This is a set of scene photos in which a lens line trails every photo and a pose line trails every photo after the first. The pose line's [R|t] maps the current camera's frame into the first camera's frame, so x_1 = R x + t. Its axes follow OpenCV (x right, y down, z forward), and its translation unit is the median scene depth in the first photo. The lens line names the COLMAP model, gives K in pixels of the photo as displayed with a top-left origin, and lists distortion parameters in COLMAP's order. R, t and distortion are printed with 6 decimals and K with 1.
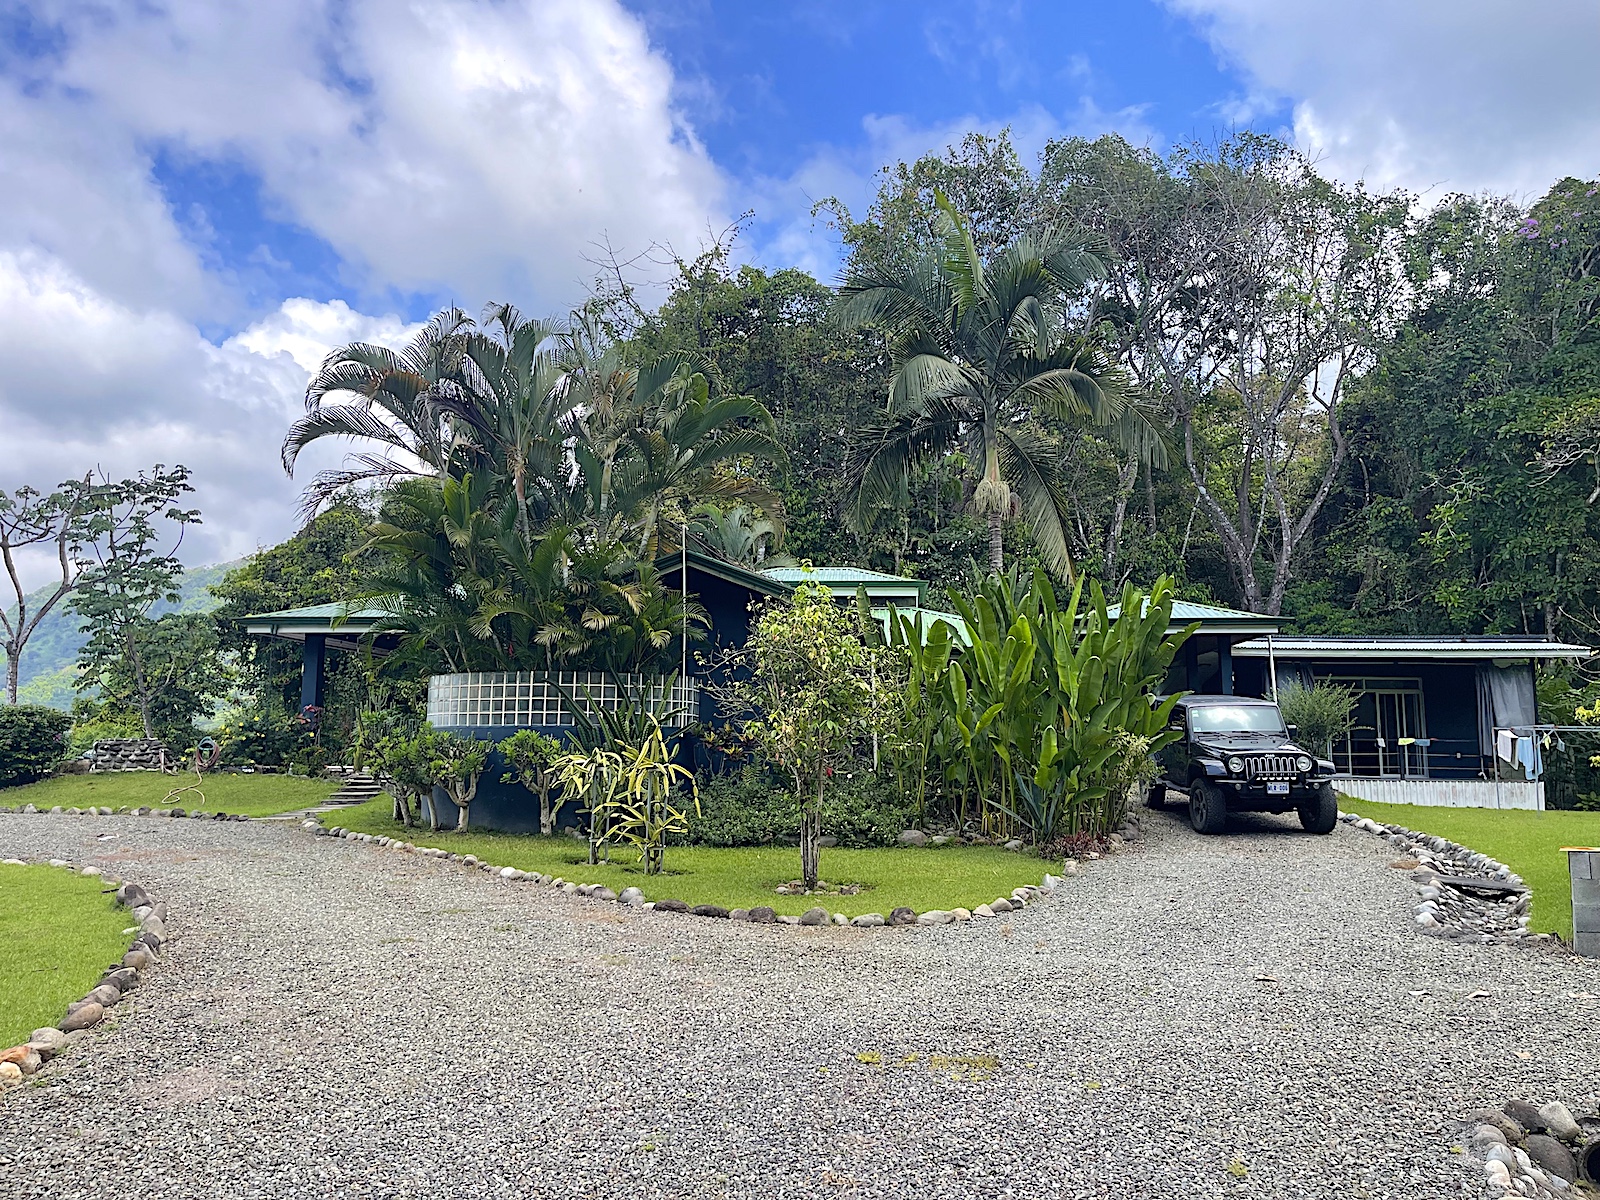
lens RADIAL K [[1213.0, 0, 800.7], [0, 1213.0, 599.0], [0, 0, 1]] dist [0.067433, -0.088067]
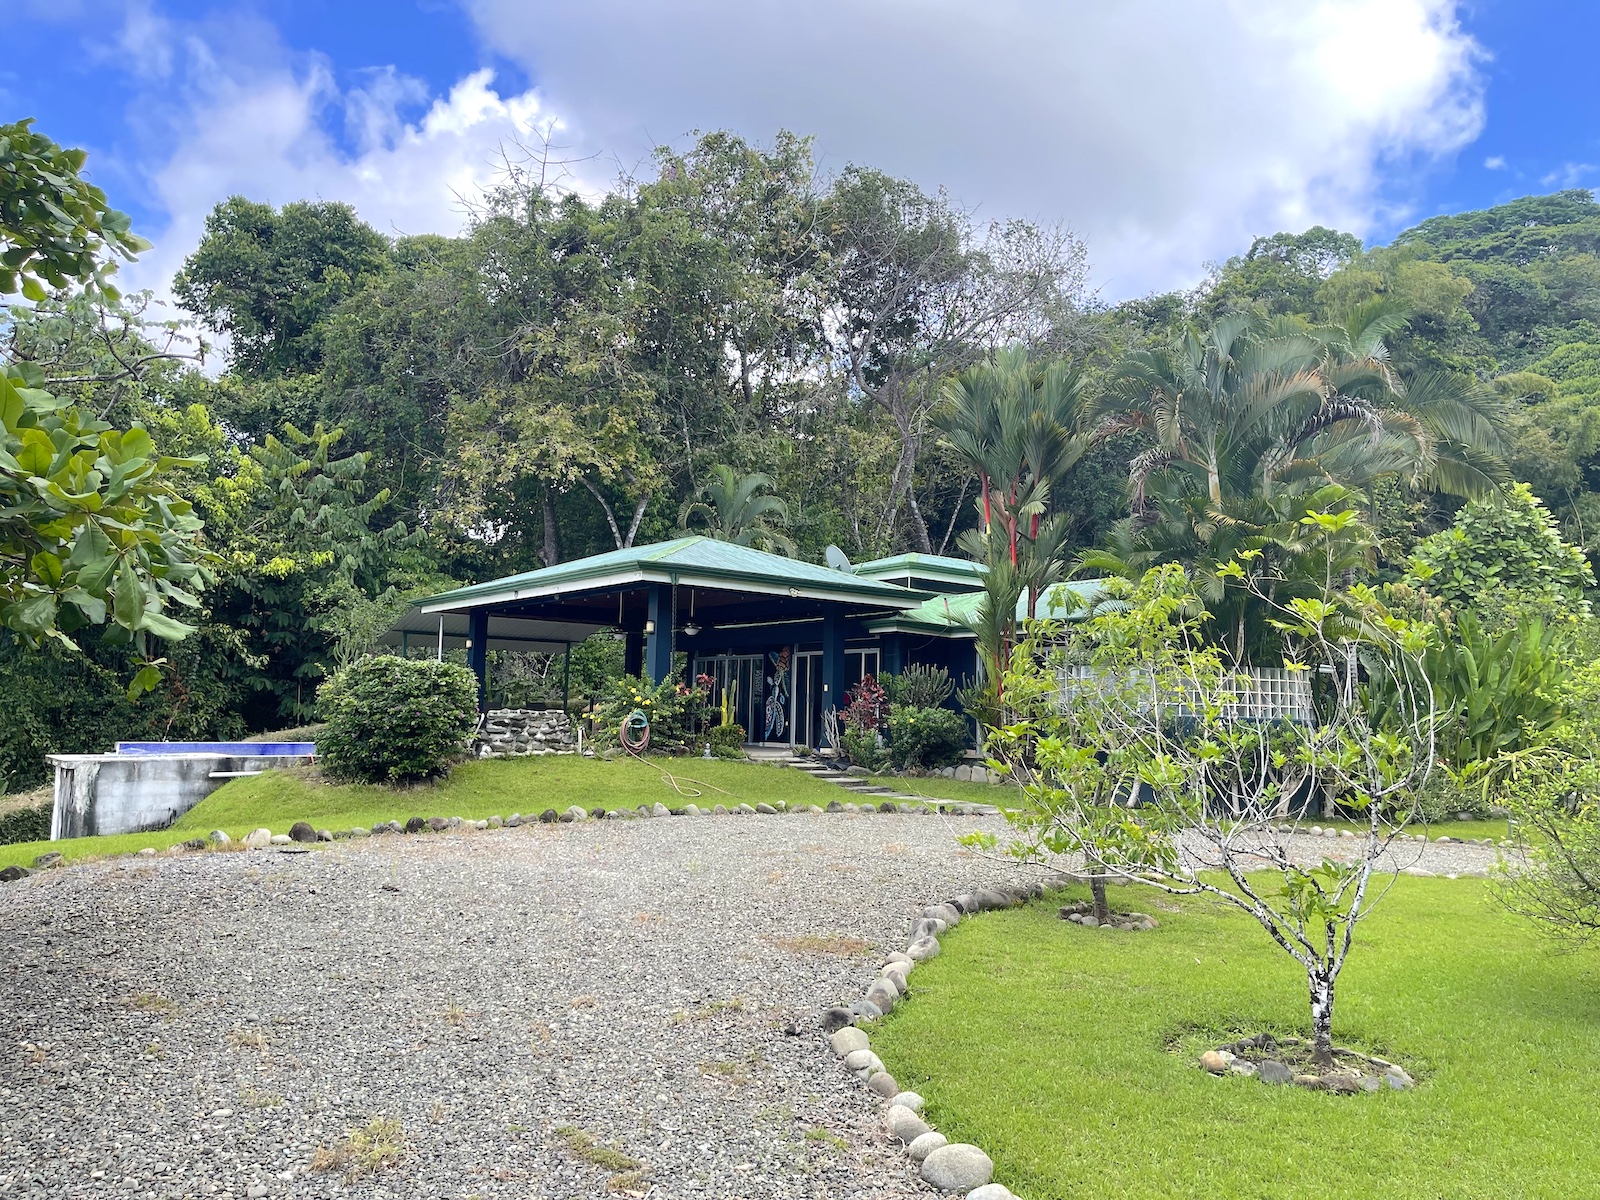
lens RADIAL K [[1213.0, 0, 804.9], [0, 1213.0, 593.7], [0, 0, 1]] dist [0.067433, -0.088067]
pose [[0.749612, 0.081017, 0.656900, -1.205871], [-0.099688, 0.994978, -0.008955, 0.044578], [-0.654327, -0.058772, 0.753924, 0.453101]]
